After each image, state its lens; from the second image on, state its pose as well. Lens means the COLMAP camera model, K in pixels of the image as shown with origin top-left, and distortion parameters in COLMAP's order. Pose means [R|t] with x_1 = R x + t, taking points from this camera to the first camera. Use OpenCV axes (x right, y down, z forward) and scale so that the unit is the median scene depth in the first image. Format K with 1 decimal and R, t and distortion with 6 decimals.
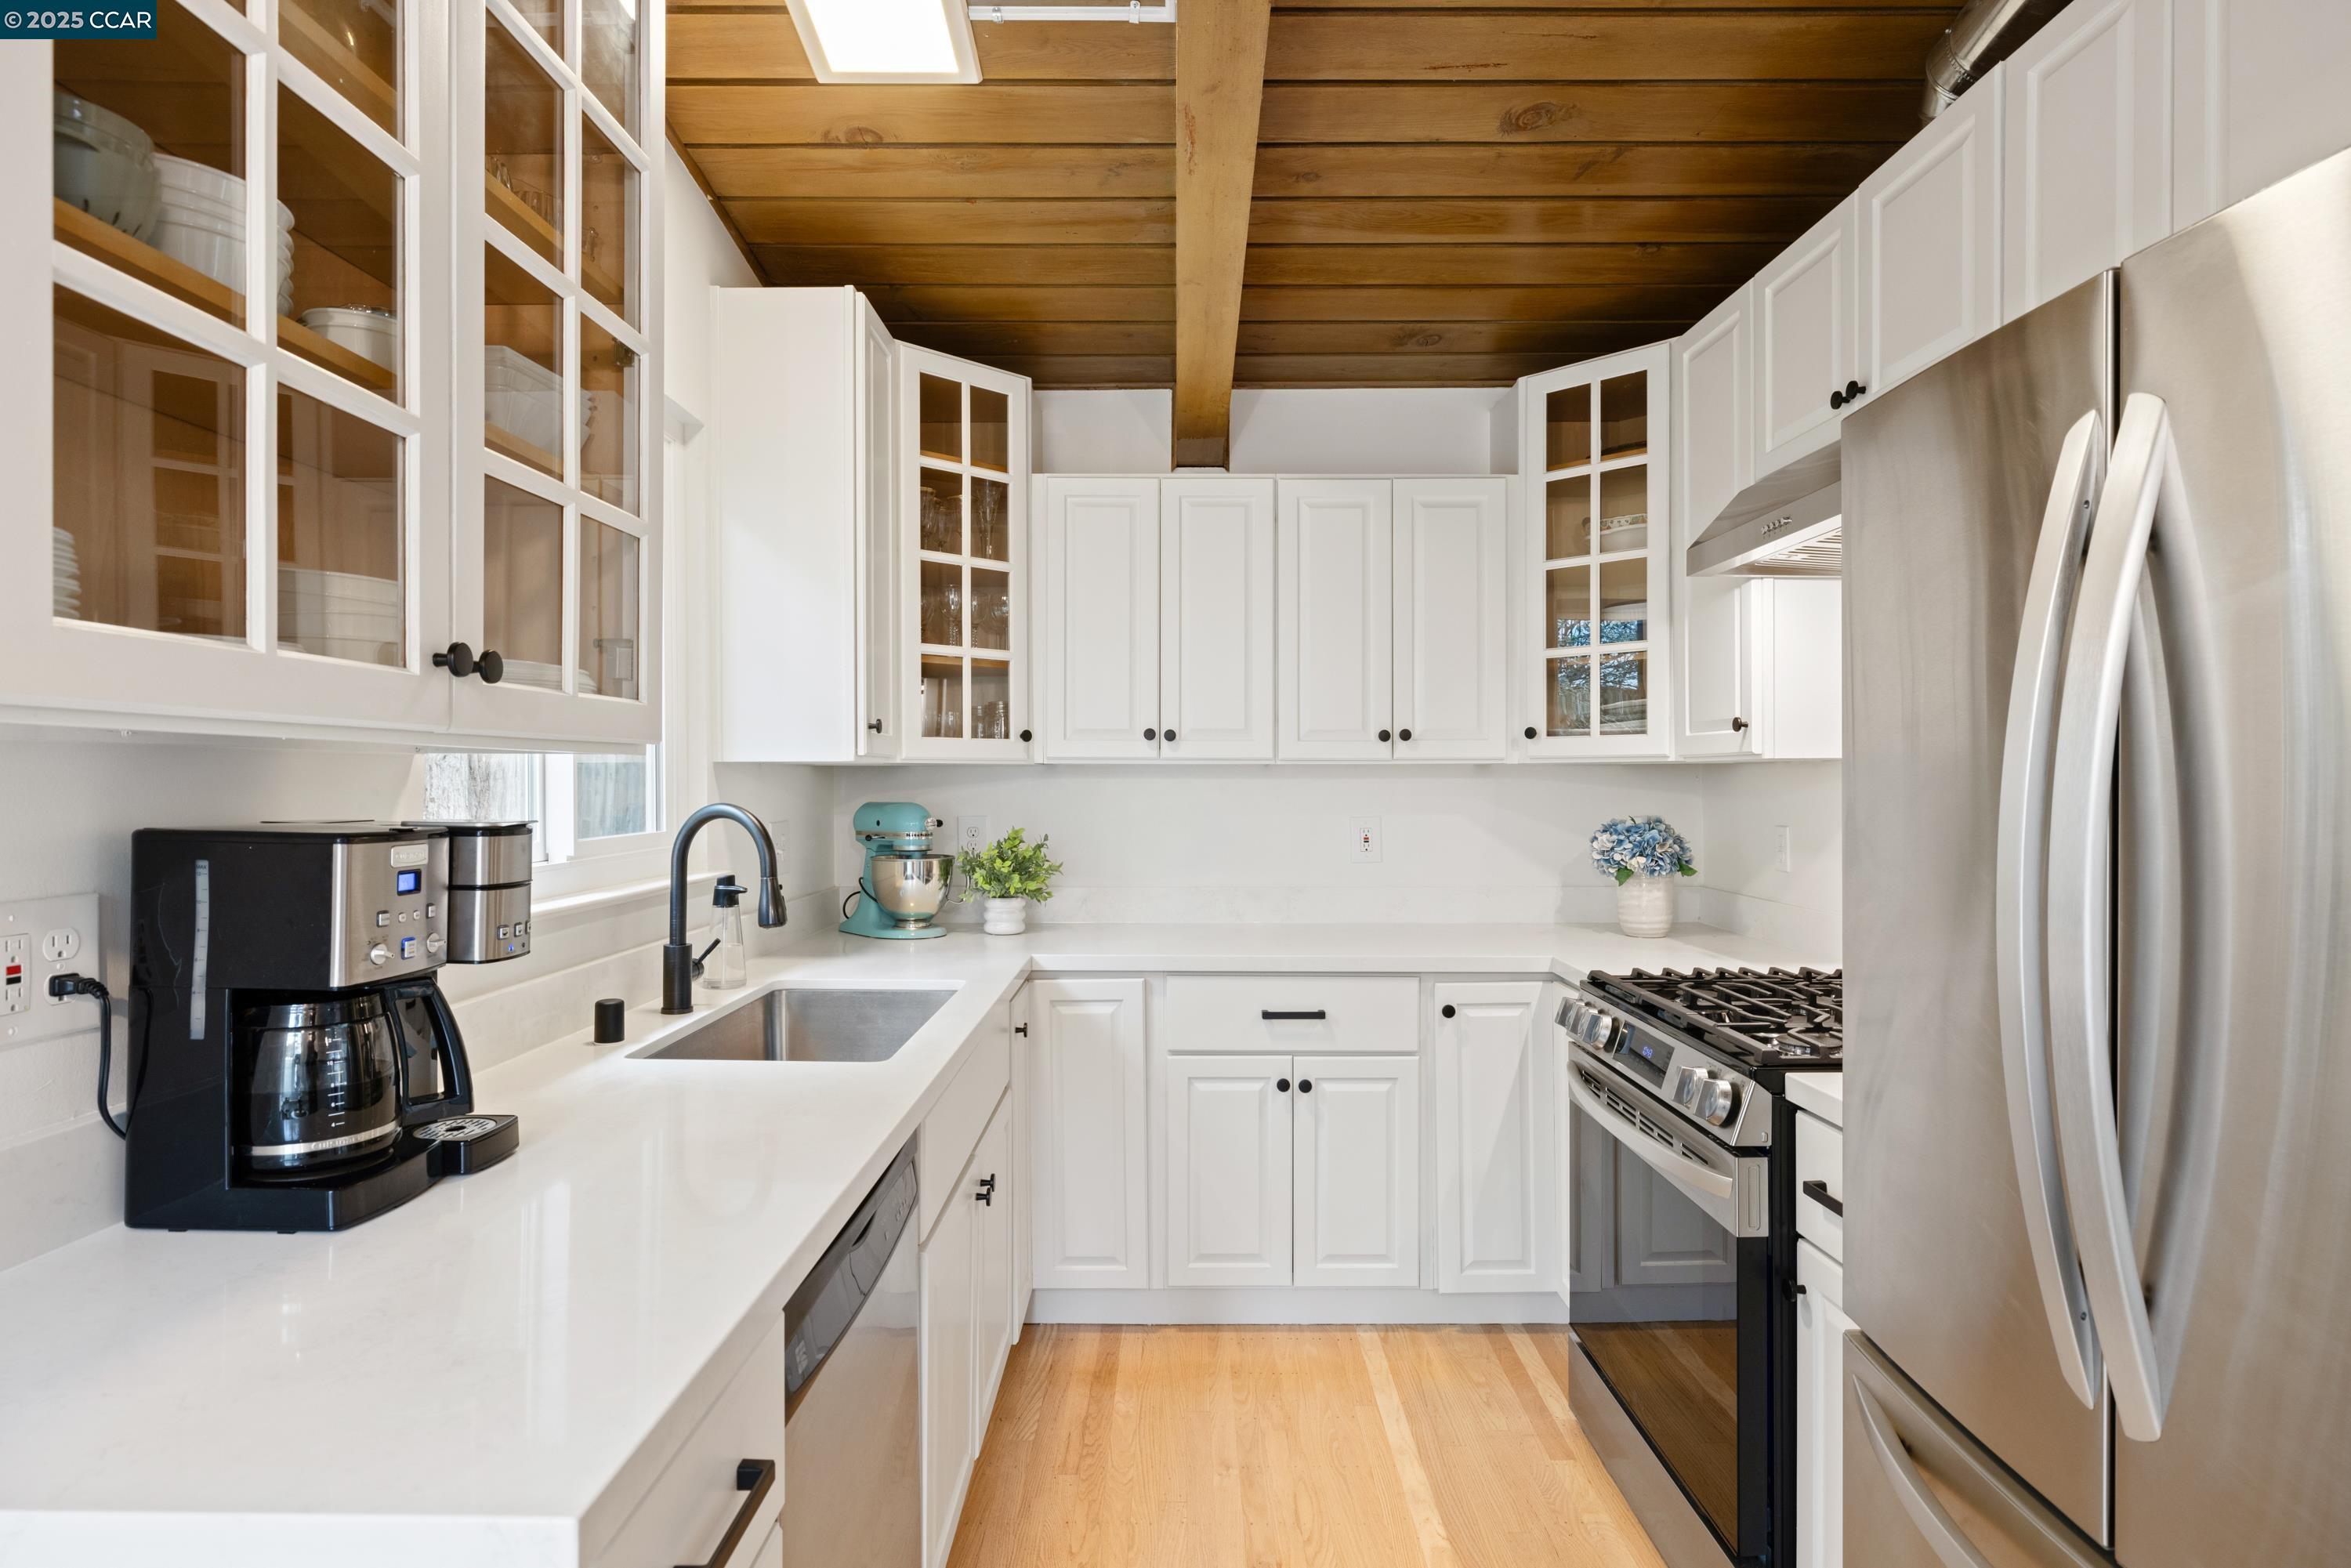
lens RADIAL K [[1226.3, 0, 1171.1], [0, 1226.3, 781.9], [0, 0, 1]] dist [-0.002977, 0.000560]
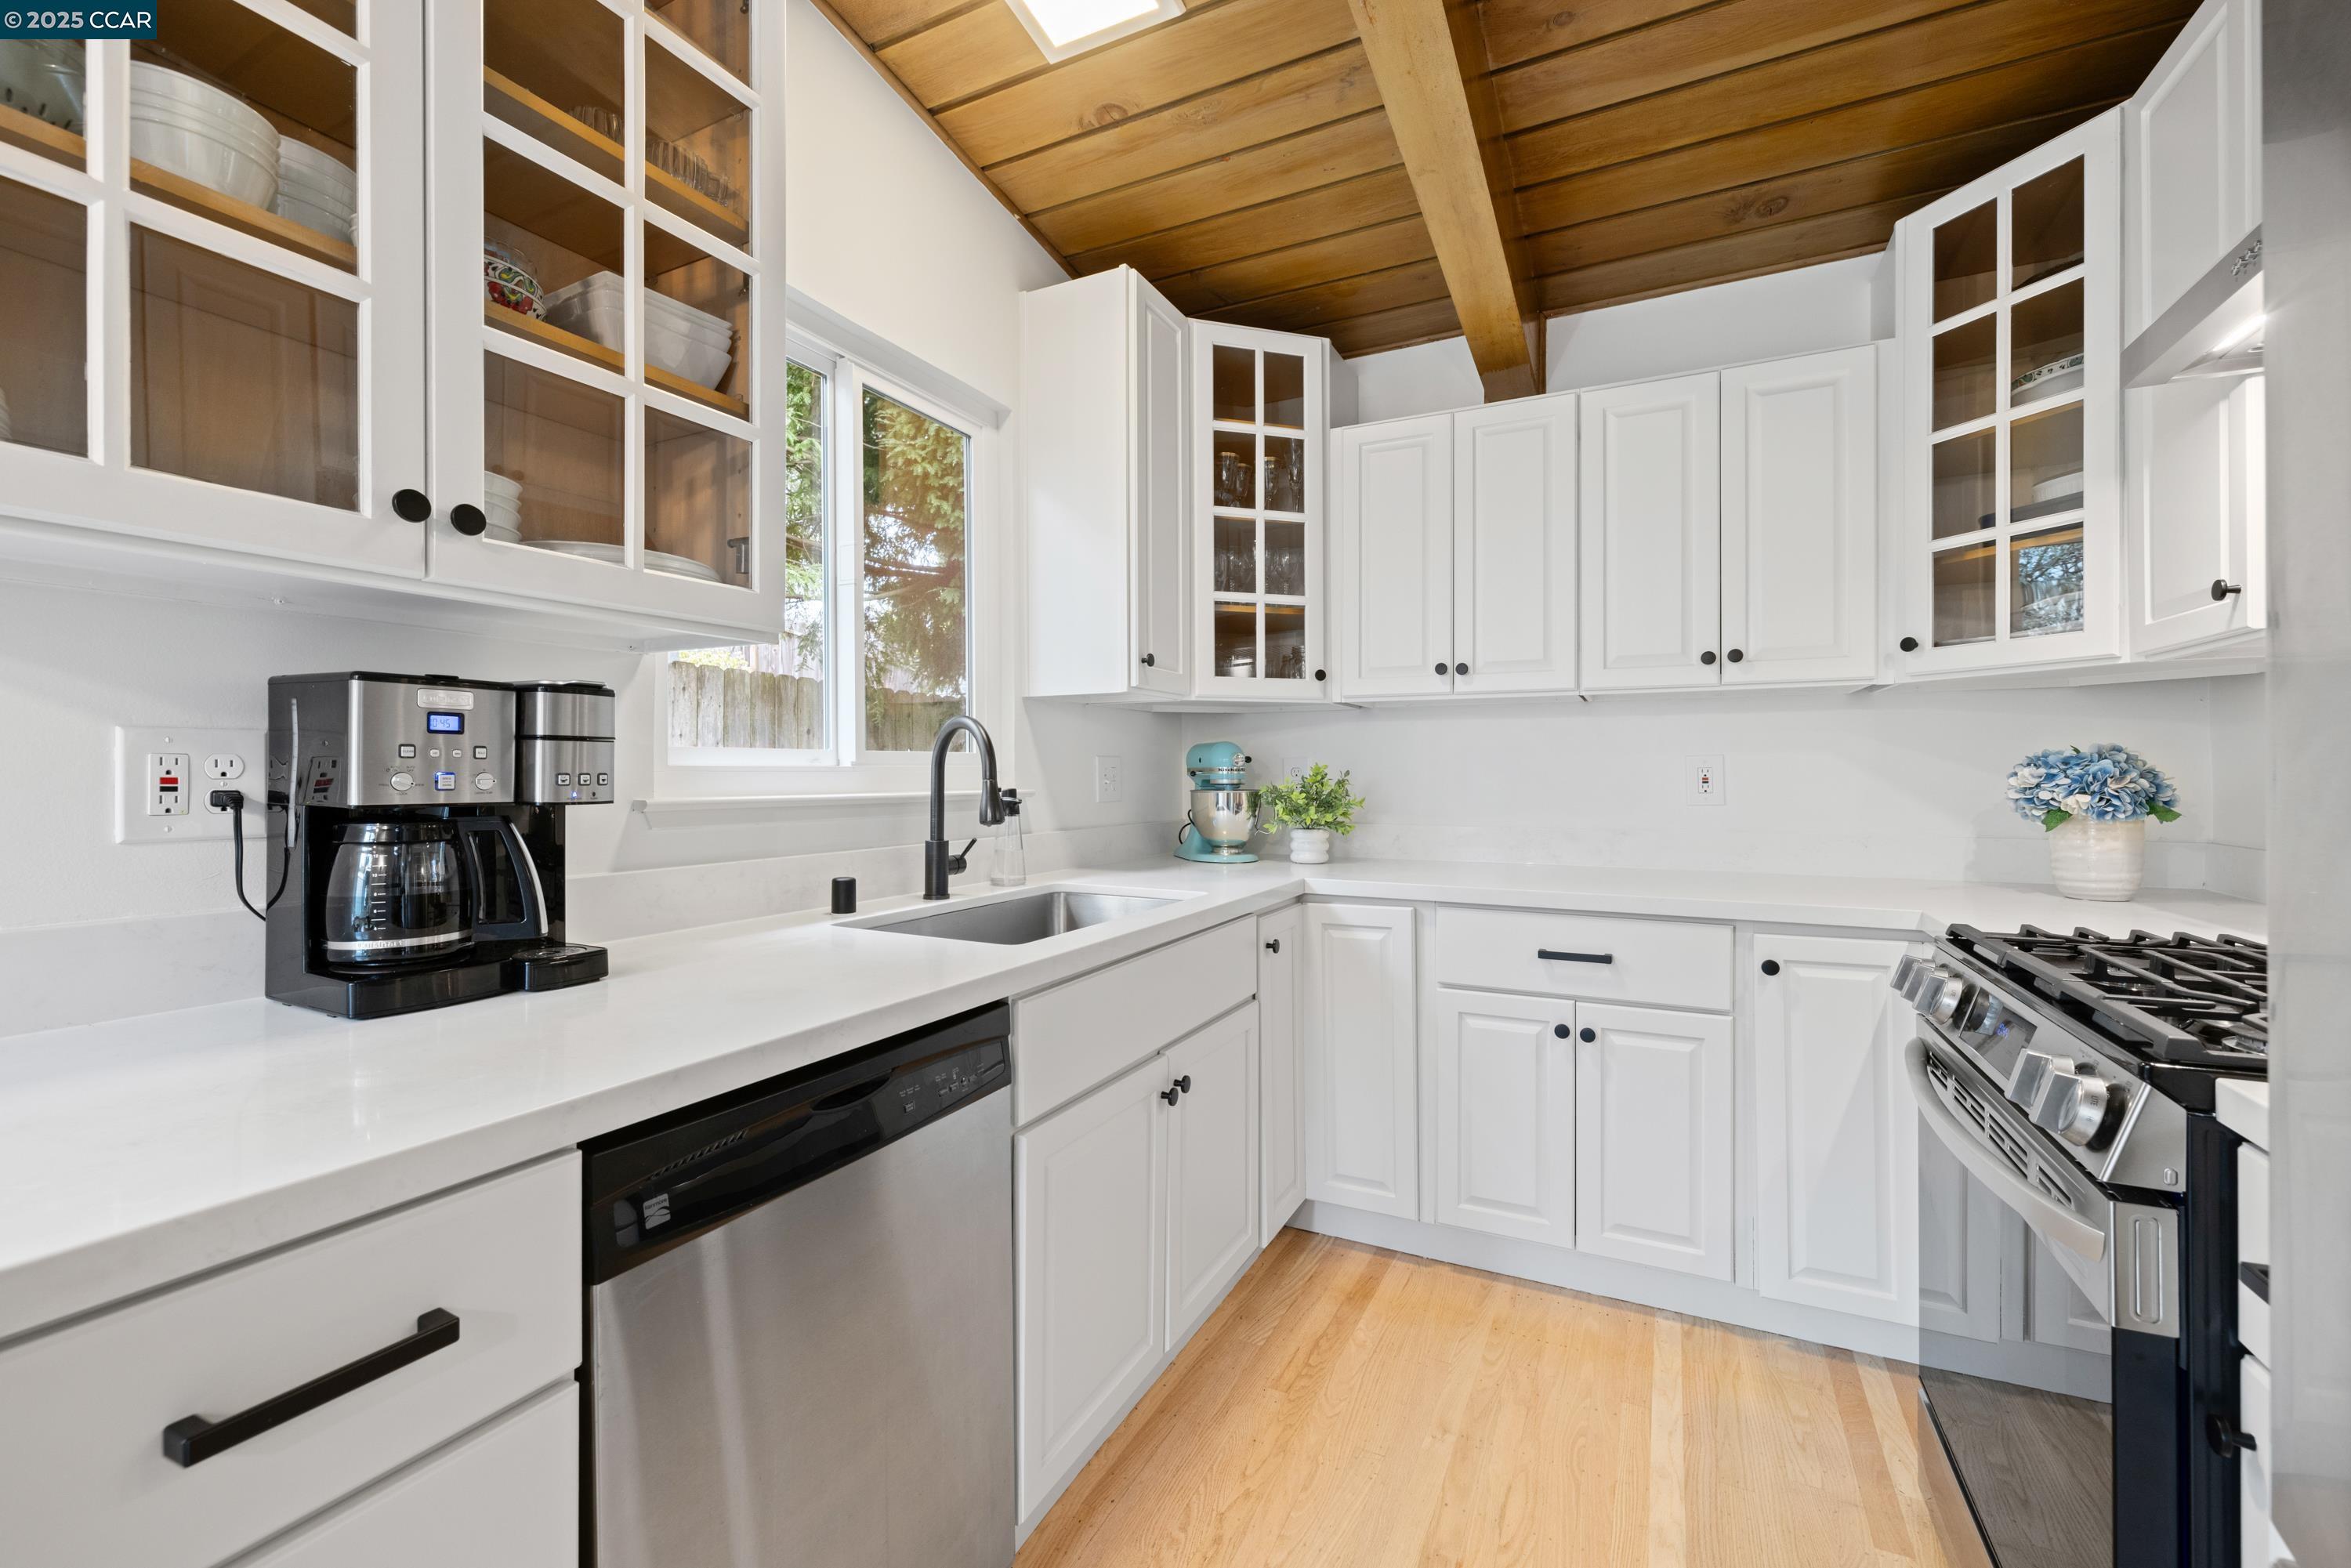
lens RADIAL K [[980.7, 0, 1163.5], [0, 980.7, 774.1], [0, 0, 1]] dist [0.000509, 0.000757]
pose [[0.893384, 0.000512, -0.449293, 0.154696], [-0.000757, 1.000000, -0.000367, 0.052717], [0.449293, 0.000669, 0.893384, 0.199165]]
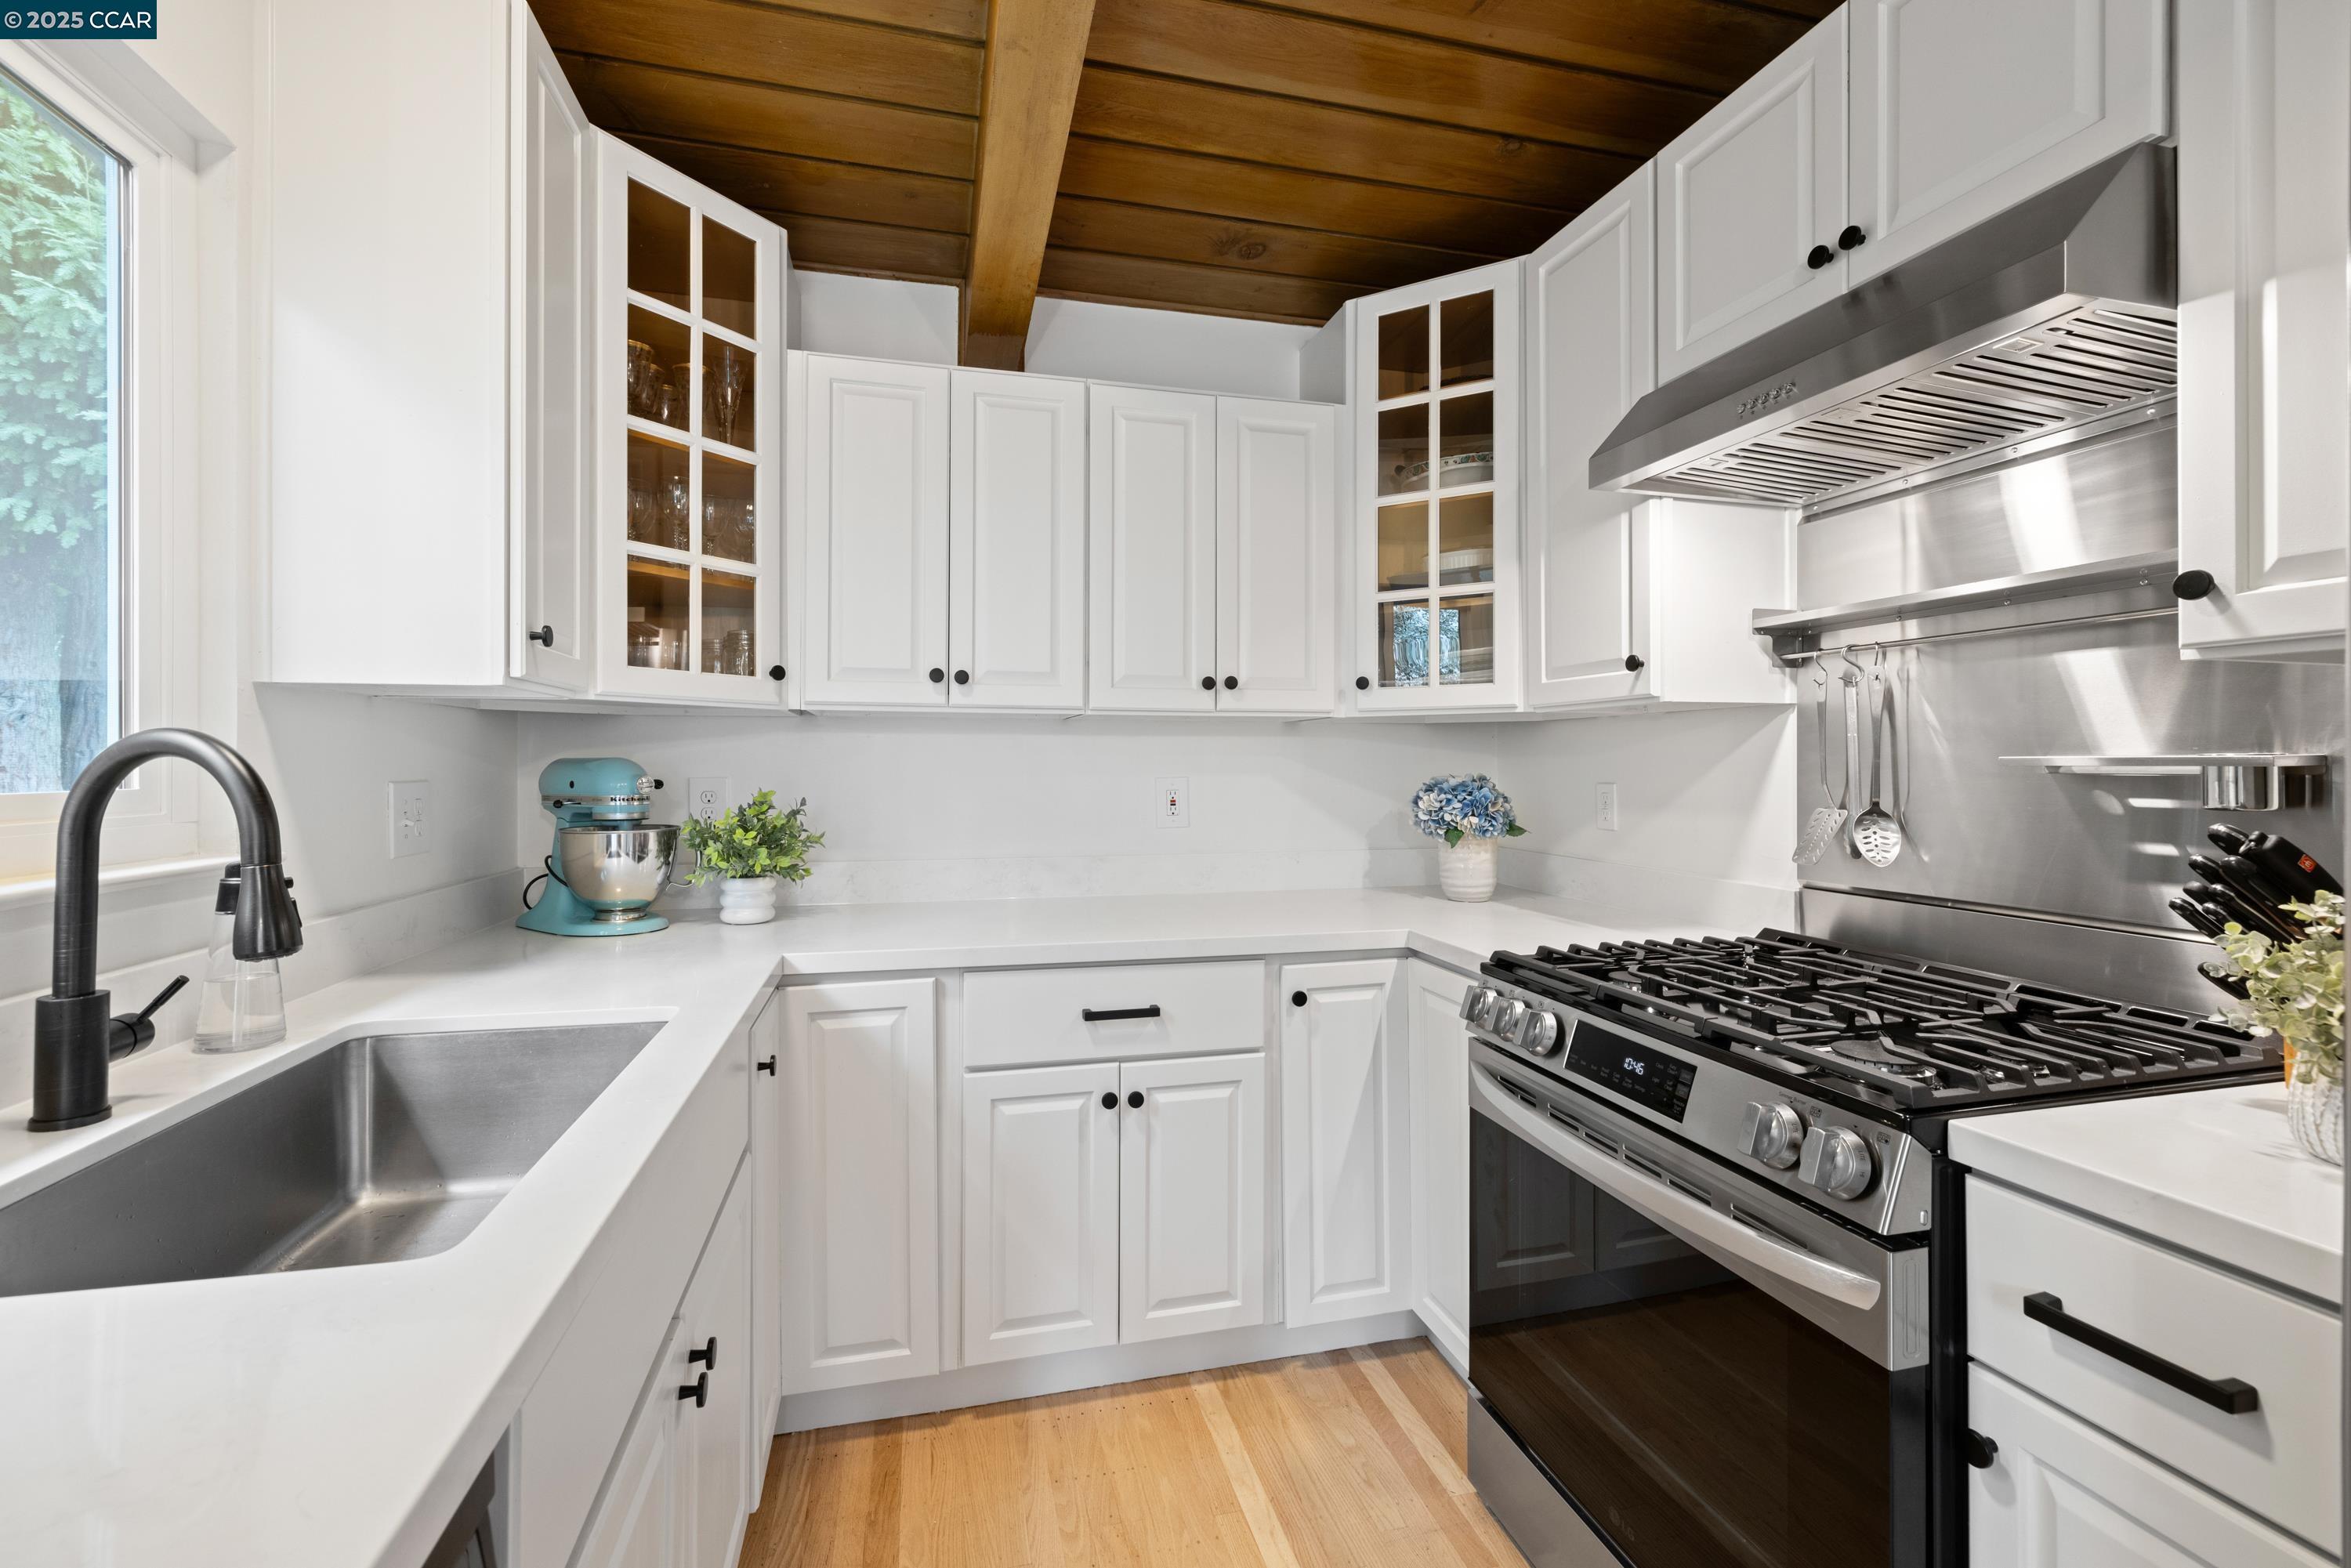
lens RADIAL K [[989.2, 0, 1160.1], [0, 989.2, 756.6], [0, 0, 1]] dist [-0.001358, 0.000181]
pose [[0.969767, 0.003585, 0.244005, -0.037157], [-0.001229, 0.999951, -0.009809, 0.024629], [-0.244029, 0.009213, 0.969724, 0.349359]]
